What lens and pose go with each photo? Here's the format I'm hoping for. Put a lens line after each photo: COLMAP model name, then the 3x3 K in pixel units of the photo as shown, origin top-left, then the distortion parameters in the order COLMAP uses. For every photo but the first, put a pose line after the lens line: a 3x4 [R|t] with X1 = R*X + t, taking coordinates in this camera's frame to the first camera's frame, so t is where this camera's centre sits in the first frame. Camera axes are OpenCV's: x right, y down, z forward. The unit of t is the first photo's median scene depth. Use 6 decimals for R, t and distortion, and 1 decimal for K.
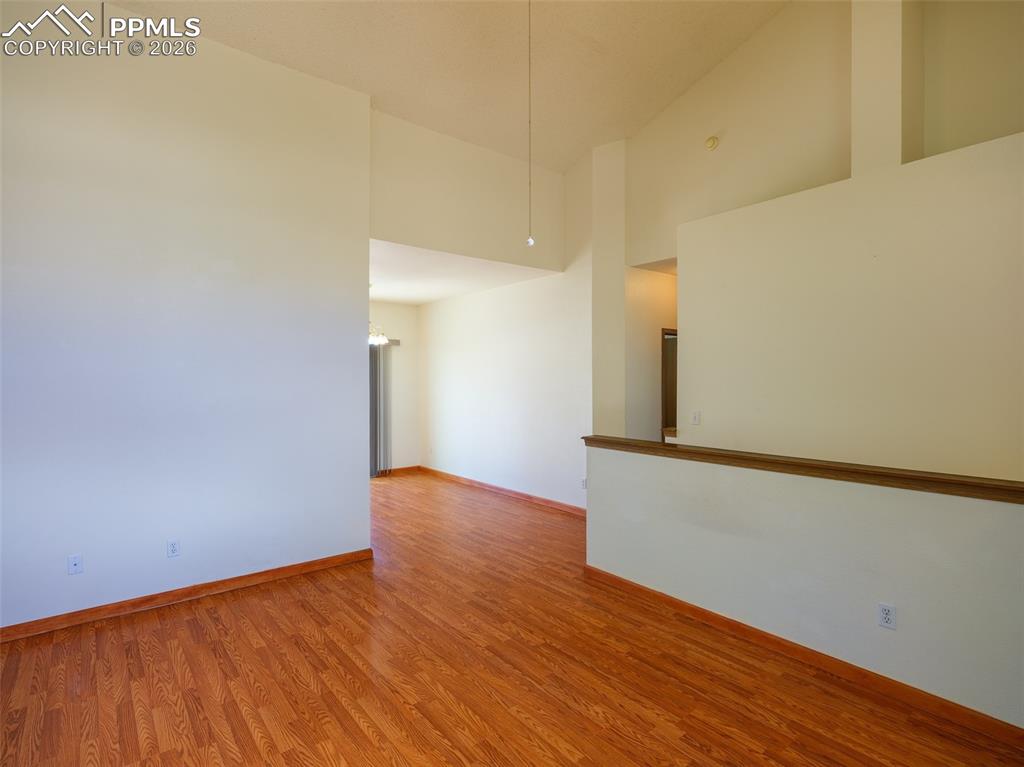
lens RADIAL K [[518.7, 0, 512.0], [0, 518.7, 383.5], [0, 0, 1]] dist [0.000196, 0.000283]
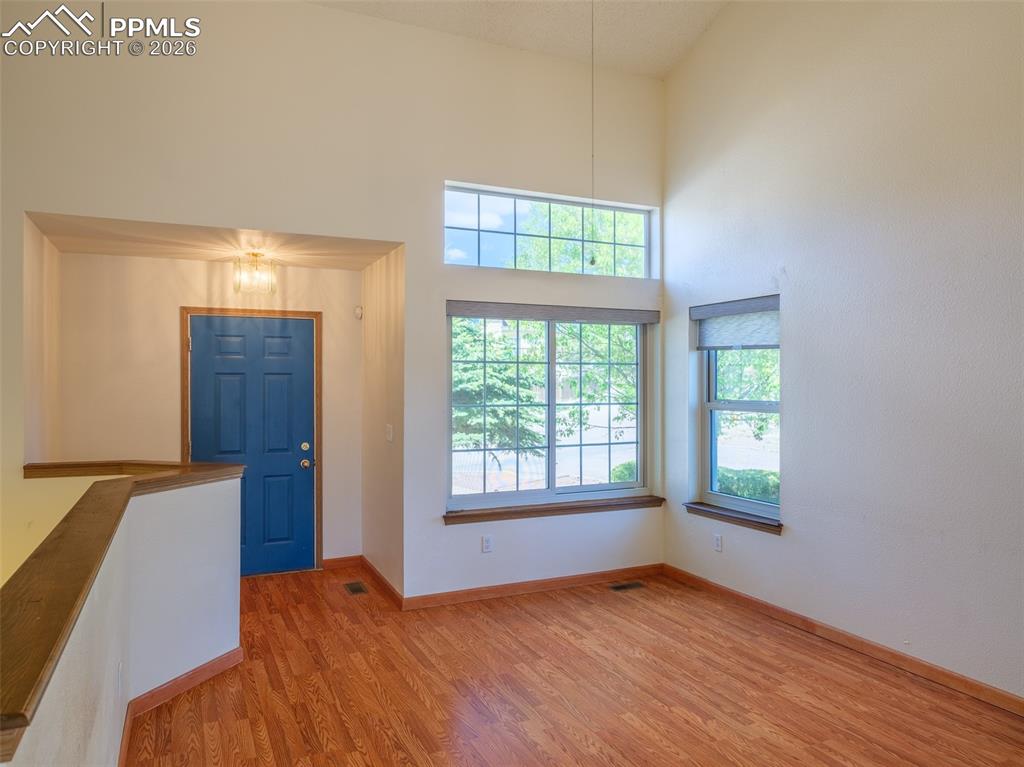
lens RADIAL K [[694.2, 0, 512.0], [0, 694.2, 383.5], [0, 0, 1]] dist [-0.004262, -0.000668]
pose [[-0.968925, 0.000859, 0.247353, -0.105063], [0.001699, 0.999993, 0.003182, -0.007768], [-0.247349, 0.003503, -0.968920, 1.591922]]
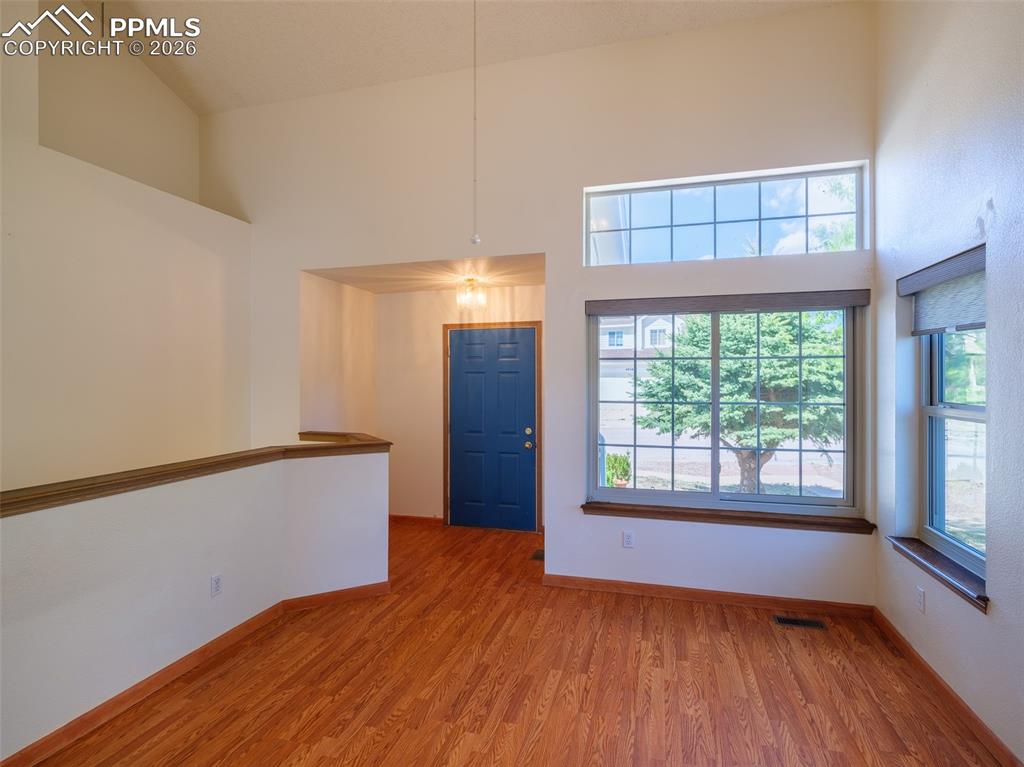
lens RADIAL K [[532.2, 0, 512.0], [0, 532.2, 383.5], [0, 0, 1]] dist [-0.004488, -0.000923]
pose [[-0.572312, -0.004936, 0.820021, -0.525610], [0.003571, 0.999957, 0.008511, -0.006790], [-0.820028, 0.007799, -0.572270, 0.961677]]
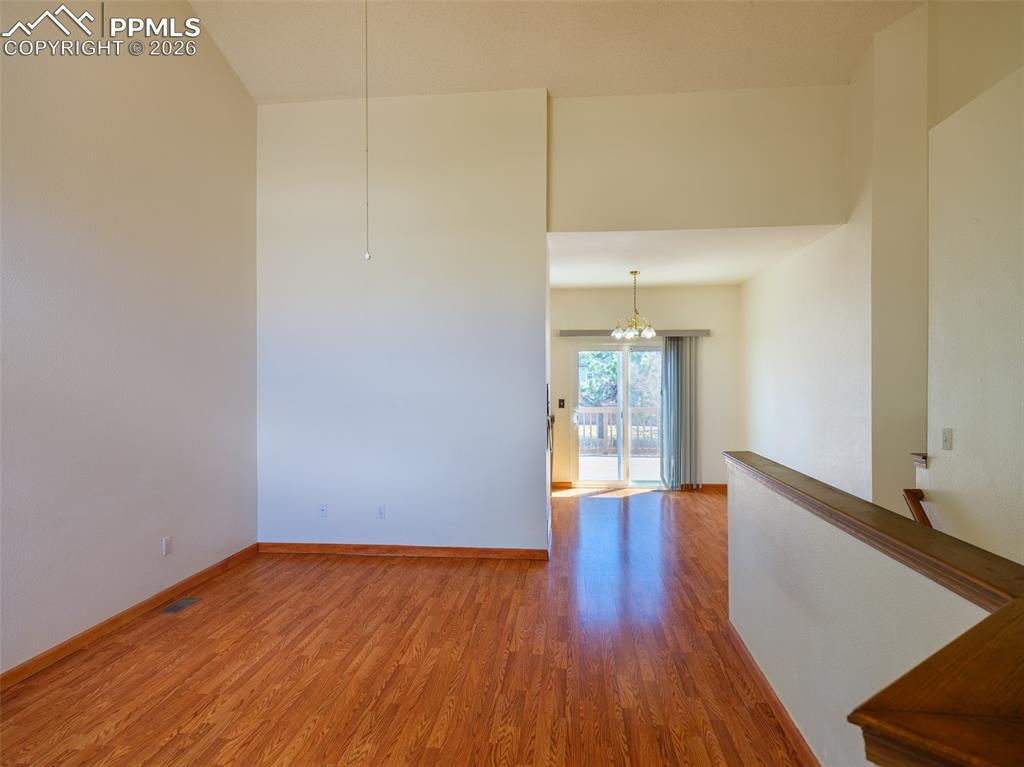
lens RADIAL K [[636.3, 0, 512.0], [0, 636.3, 383.5], [0, 0, 1]] dist [0.001599, 0.000884]
pose [[0.708296, 0.003193, -0.705909, 0.785261], [-0.001689, 0.999995, 0.002828, -0.000082], [0.705914, -0.000811, 0.708297, 0.151727]]
